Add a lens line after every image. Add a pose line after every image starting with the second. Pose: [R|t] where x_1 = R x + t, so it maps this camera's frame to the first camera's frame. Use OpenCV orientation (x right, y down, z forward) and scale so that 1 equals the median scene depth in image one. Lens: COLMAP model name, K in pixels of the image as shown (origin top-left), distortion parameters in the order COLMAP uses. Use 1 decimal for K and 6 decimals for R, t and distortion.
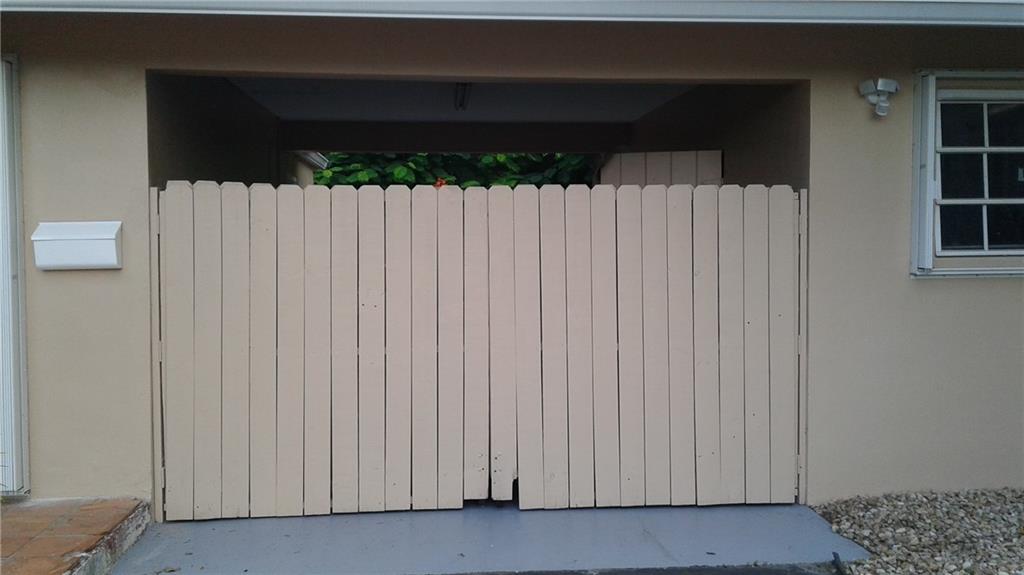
lens RADIAL K [[941.2, 0, 530.5], [0, 941.2, 281.3], [0, 0, 1]] dist [0.112541, -0.201147]
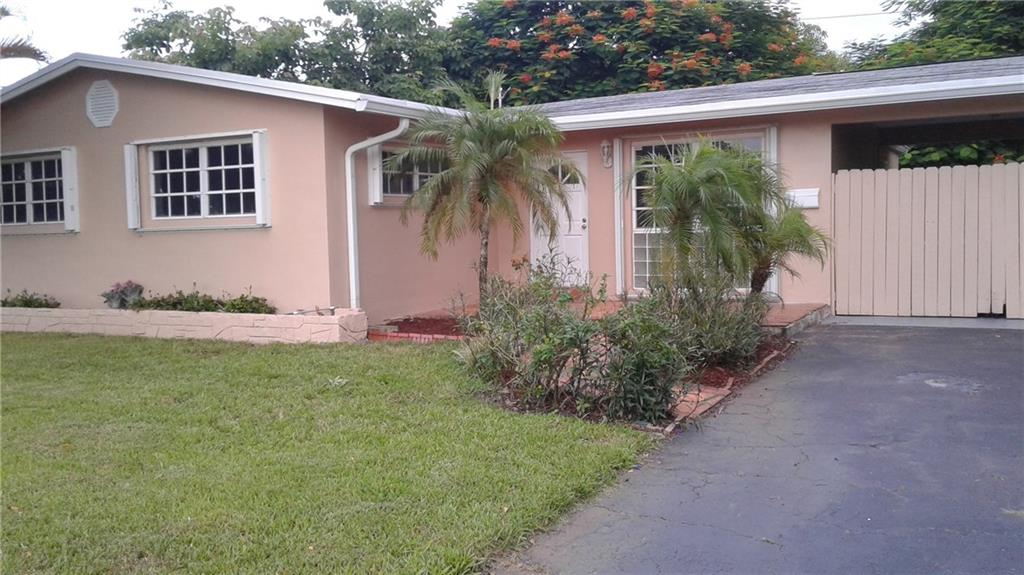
lens RADIAL K [[941.2, 0, 530.5], [0, 941.2, 281.3], [0, 0, 1]] dist [0.112541, -0.201147]
pose [[0.834809, 0.015032, -0.550335, 0.269683], [-0.003848, 0.999762, 0.021470, 0.117225], [0.550527, -0.015805, 0.834668, -1.334669]]
